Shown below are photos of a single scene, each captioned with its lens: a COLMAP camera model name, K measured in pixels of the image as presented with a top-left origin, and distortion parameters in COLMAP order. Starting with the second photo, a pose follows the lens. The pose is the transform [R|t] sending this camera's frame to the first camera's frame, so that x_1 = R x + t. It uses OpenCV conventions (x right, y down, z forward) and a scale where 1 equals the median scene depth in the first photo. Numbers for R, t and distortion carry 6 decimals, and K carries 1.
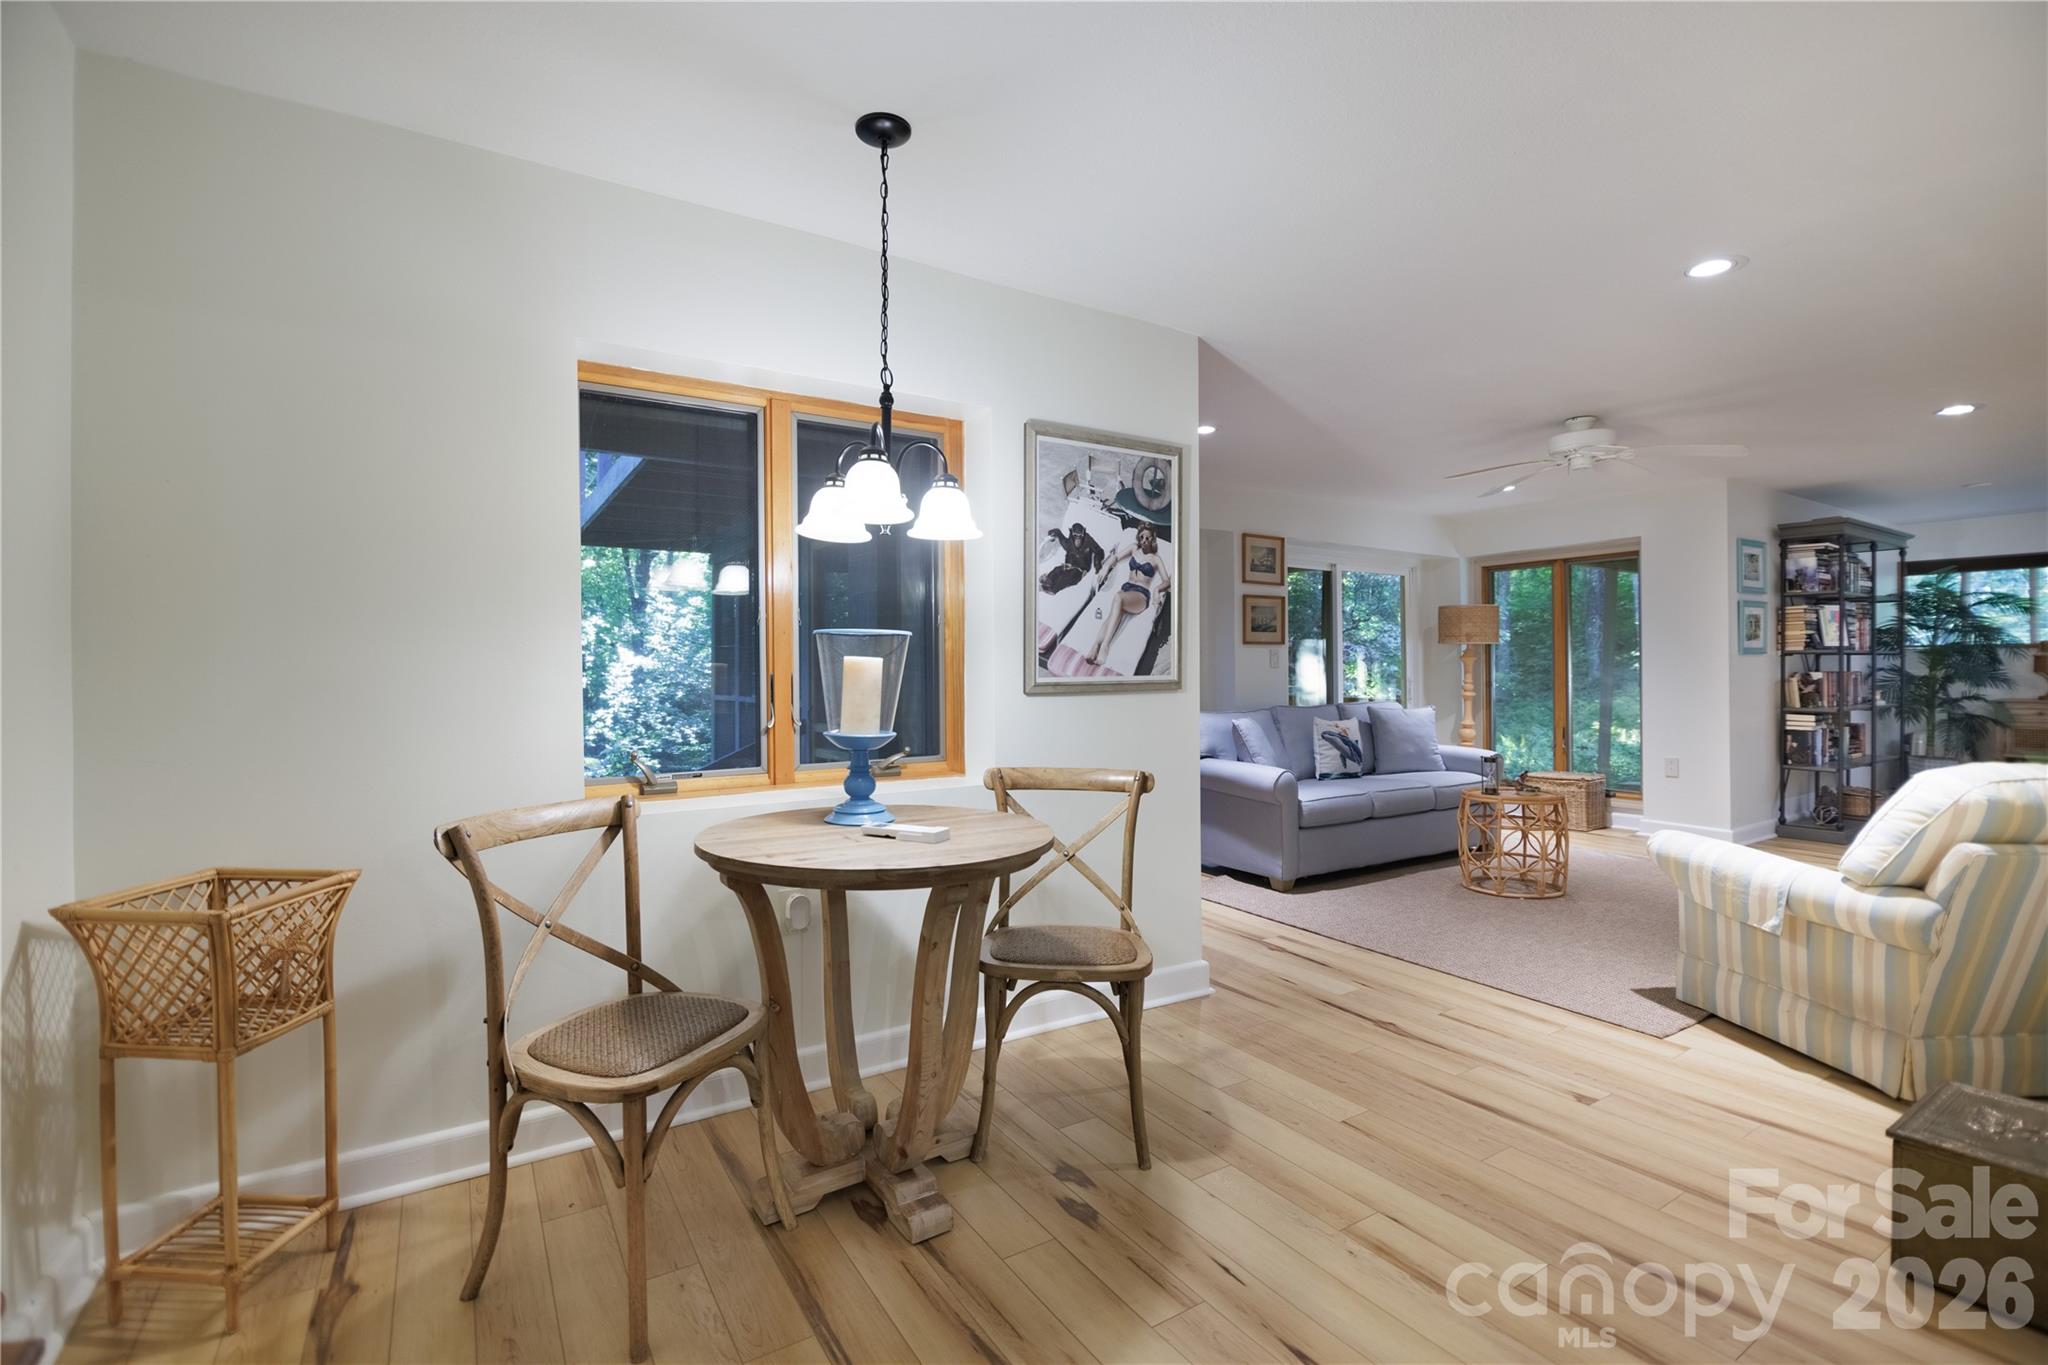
lens RADIAL K [[916.5, 0, 1026.9], [0, 916.5, 678.0], [0, 0, 1]] dist [-0.015936, -0.000600]
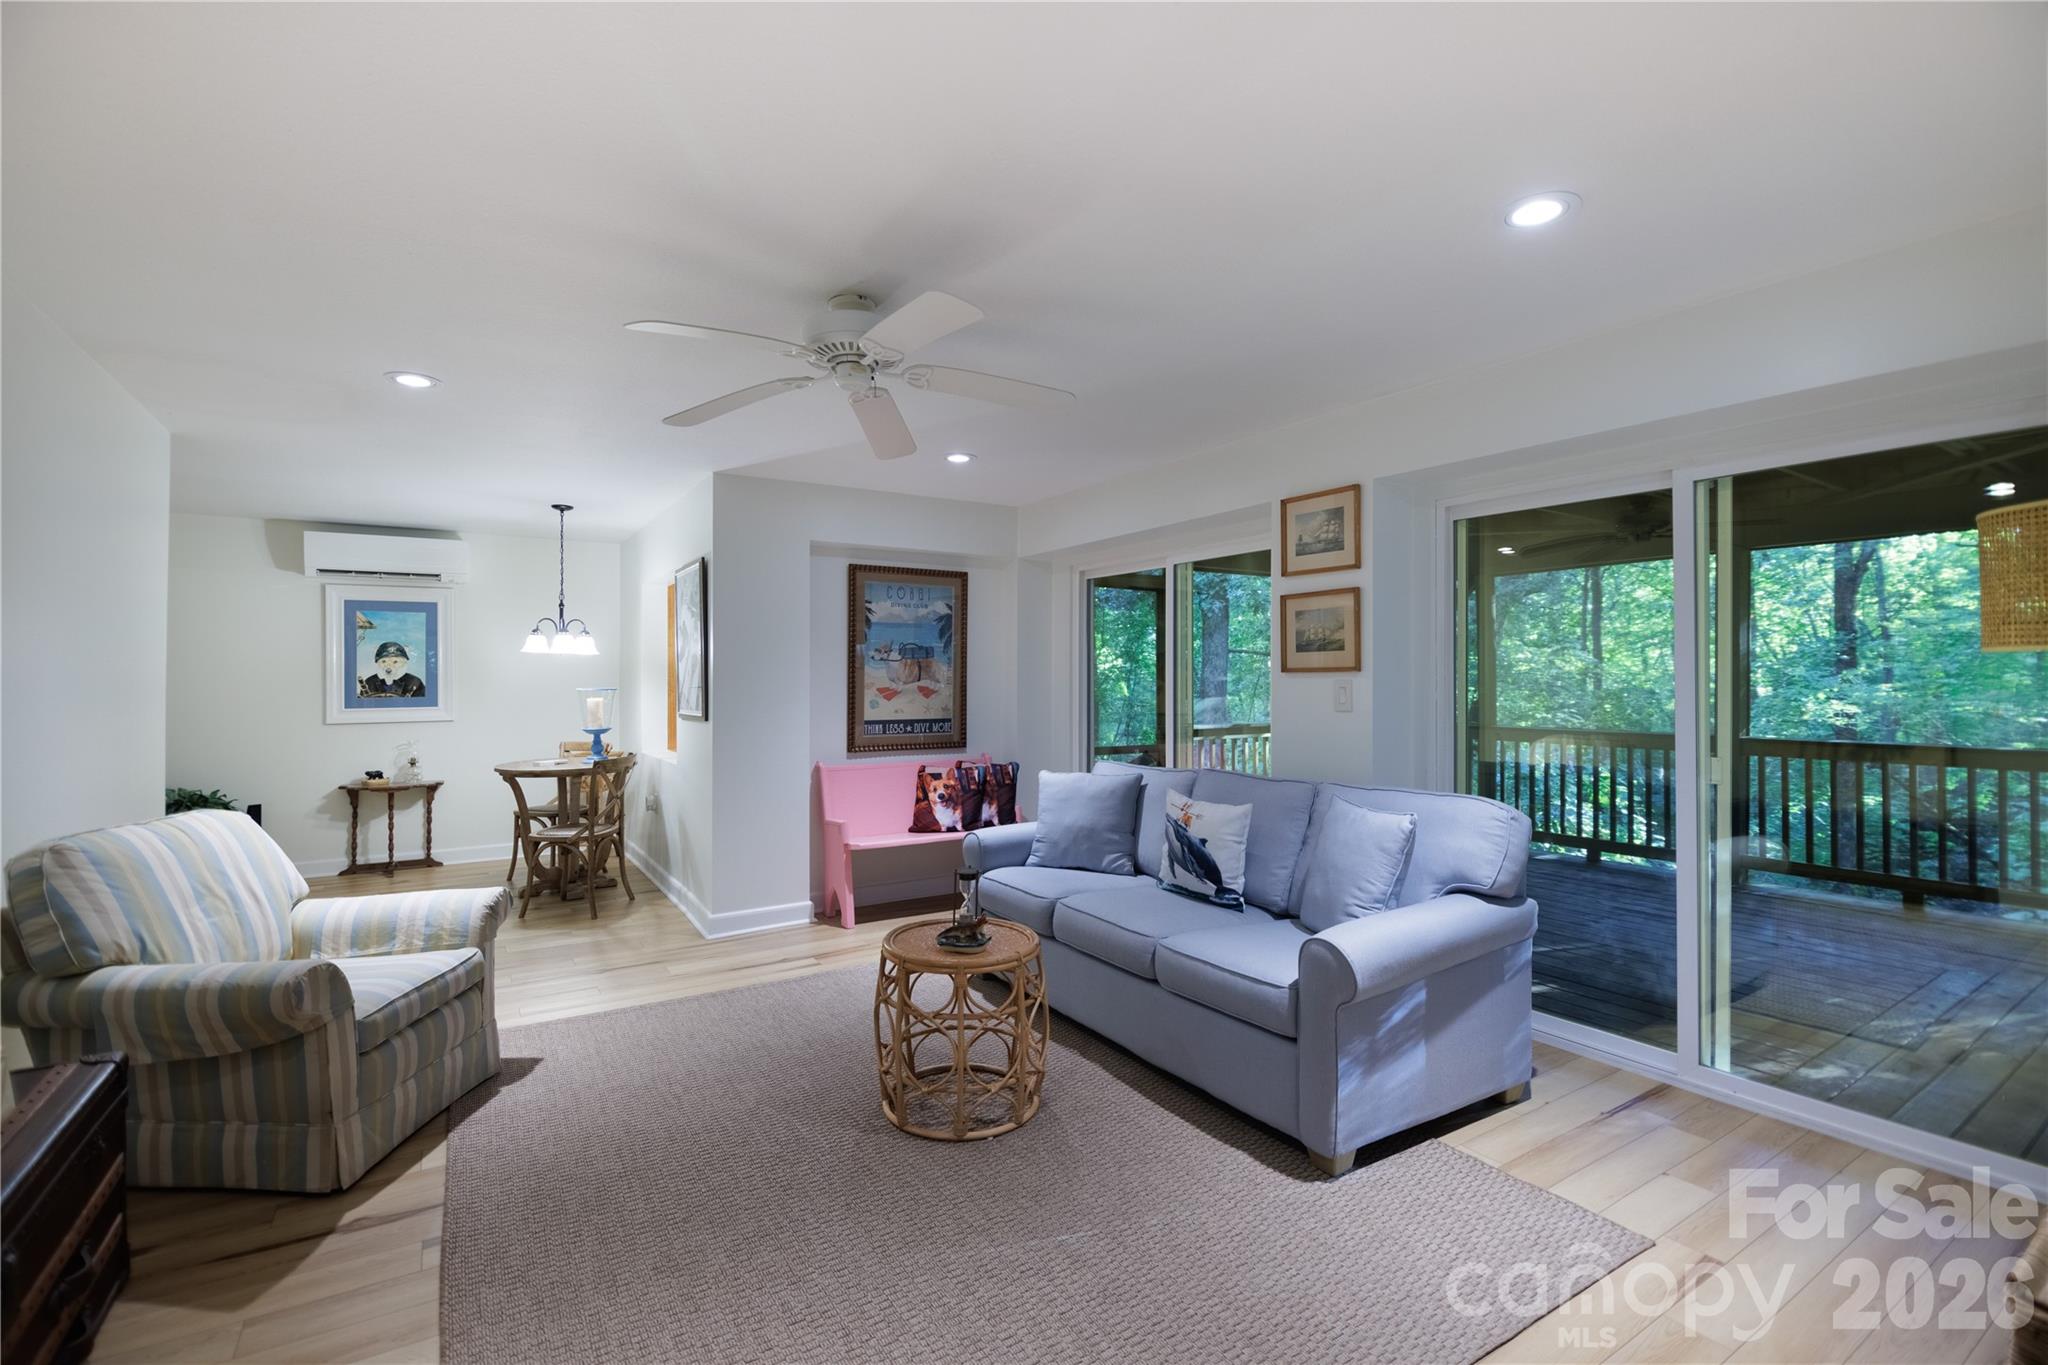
lens RADIAL K [[916.5, 0, 1023.4], [0, 916.5, 677.8], [0, 0, 1]] dist [-0.015936, -0.000600]
pose [[-0.004934, 0.006158, -0.999969, 0.873844], [-0.000801, 0.999981, 0.006162, -0.036854], [0.999988, 0.000831, -0.004929, 0.815501]]
